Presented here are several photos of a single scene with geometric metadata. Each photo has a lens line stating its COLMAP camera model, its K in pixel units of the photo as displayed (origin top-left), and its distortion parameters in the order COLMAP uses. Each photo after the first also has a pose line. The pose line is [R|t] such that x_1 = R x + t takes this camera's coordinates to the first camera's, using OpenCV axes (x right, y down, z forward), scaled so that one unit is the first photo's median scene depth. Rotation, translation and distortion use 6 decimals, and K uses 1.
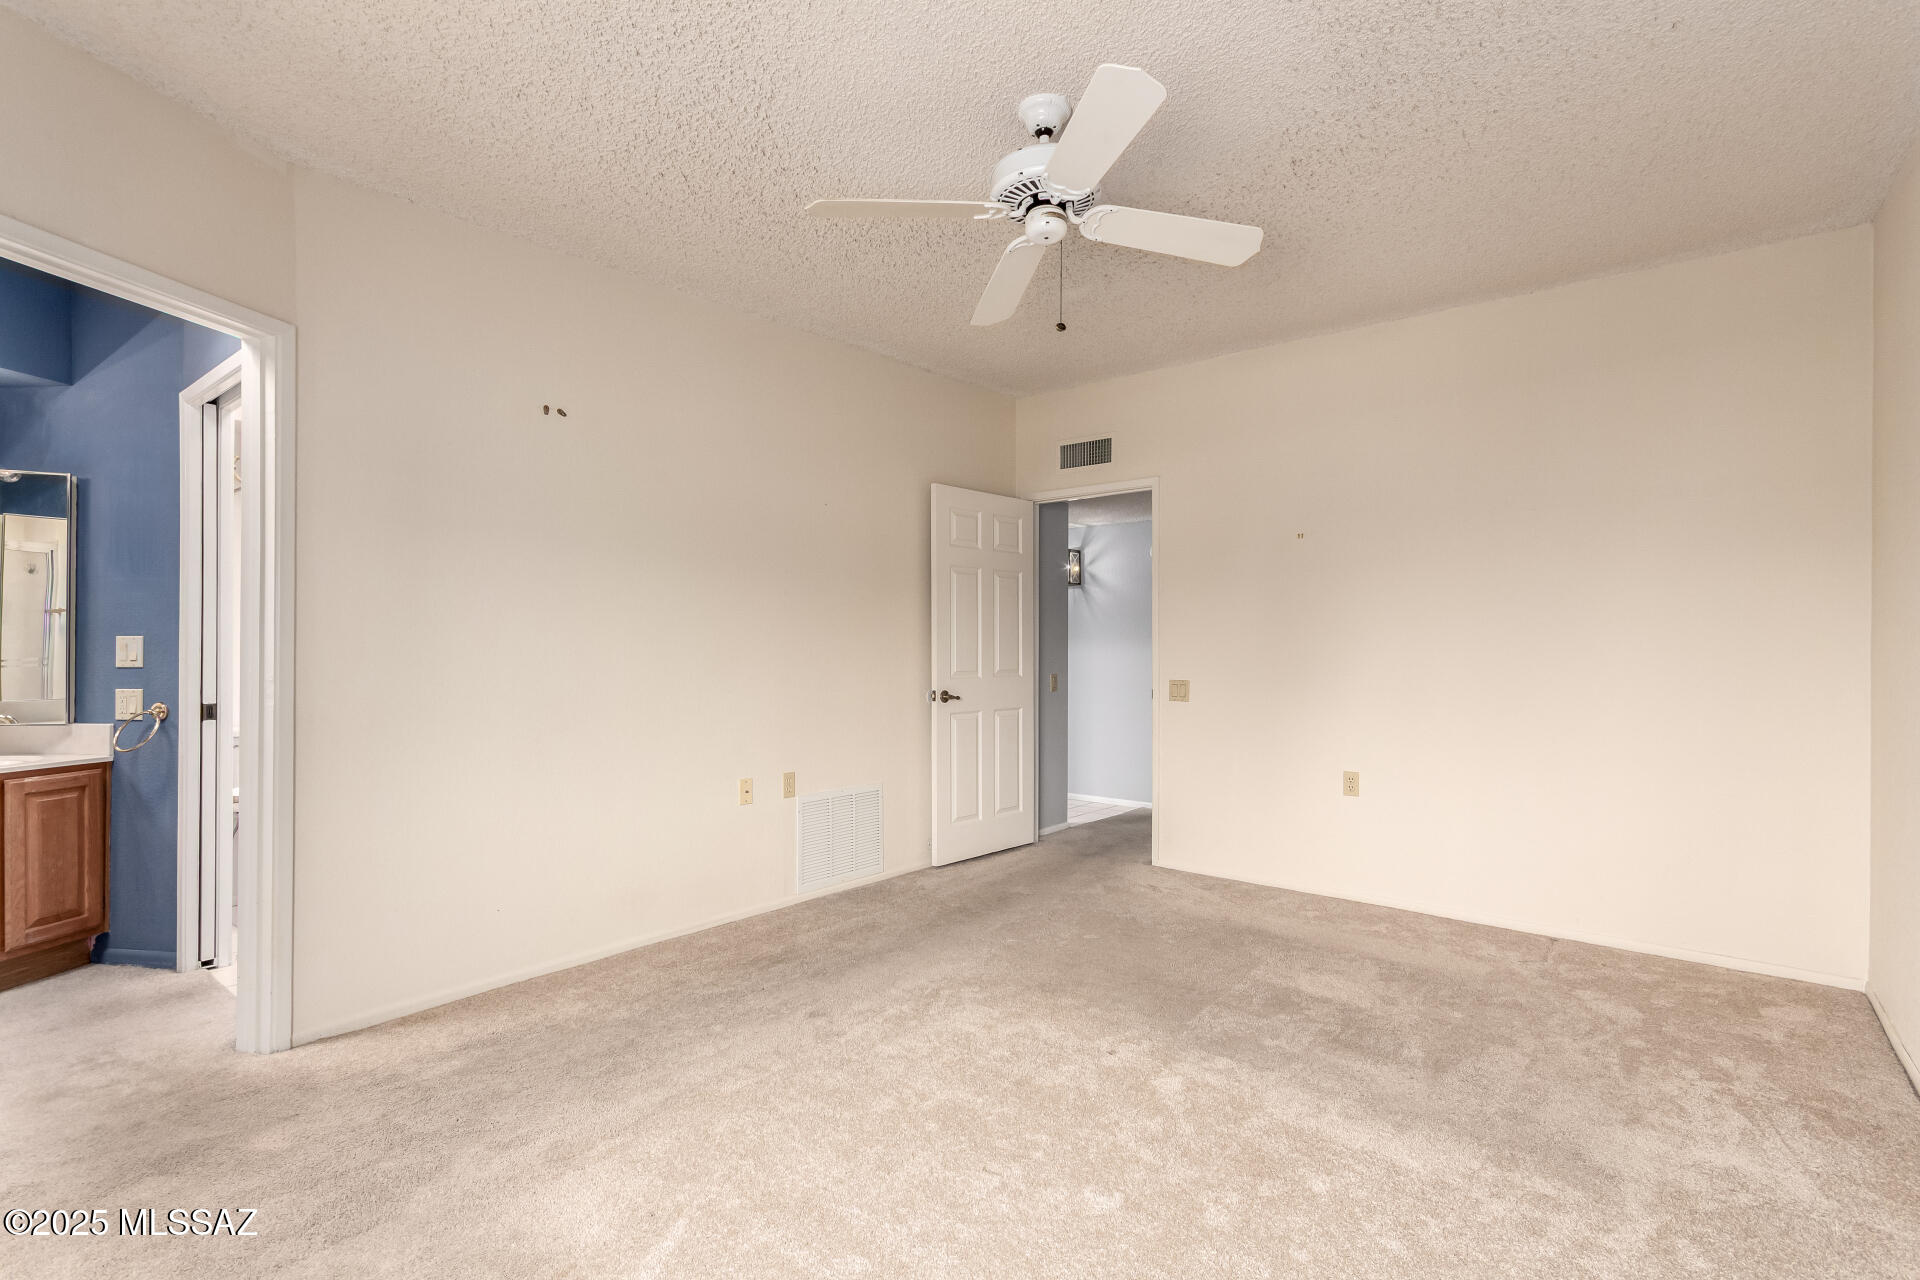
lens RADIAL K [[880.7, 0, 955.1], [0, 880.7, 644.6], [0, 0, 1]] dist [0.007277, -0.000236]
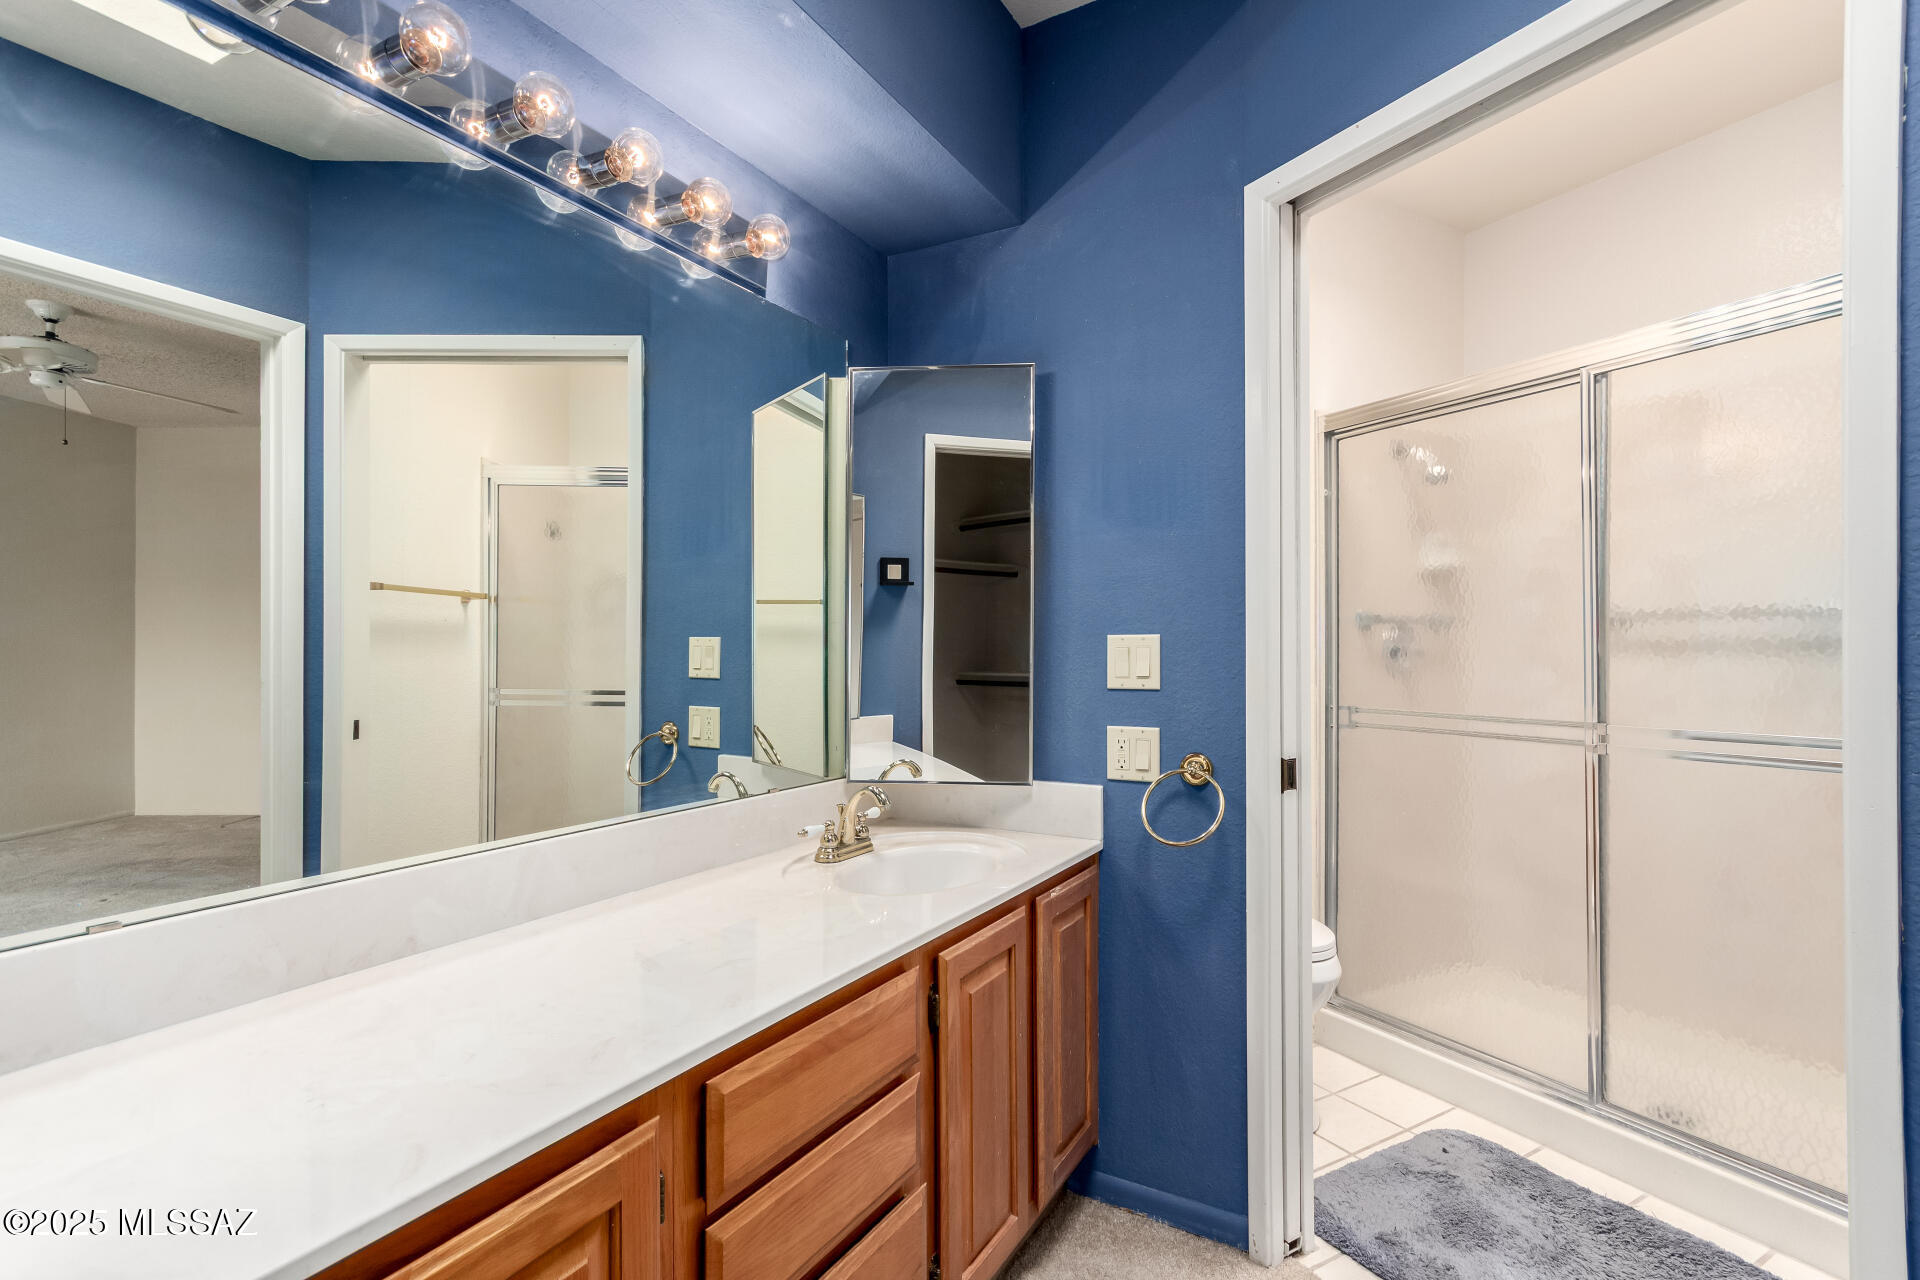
lens RADIAL K [[880.7, 0, 966.9], [0, 880.7, 643.3], [0, 0, 1]] dist [0.007277, -0.000236]
pose [[0.941613, -0.011123, -0.336512, -0.841717], [0.008900, 0.999927, -0.008147, -0.000552], [0.336579, 0.004676, 0.941644, 0.426048]]
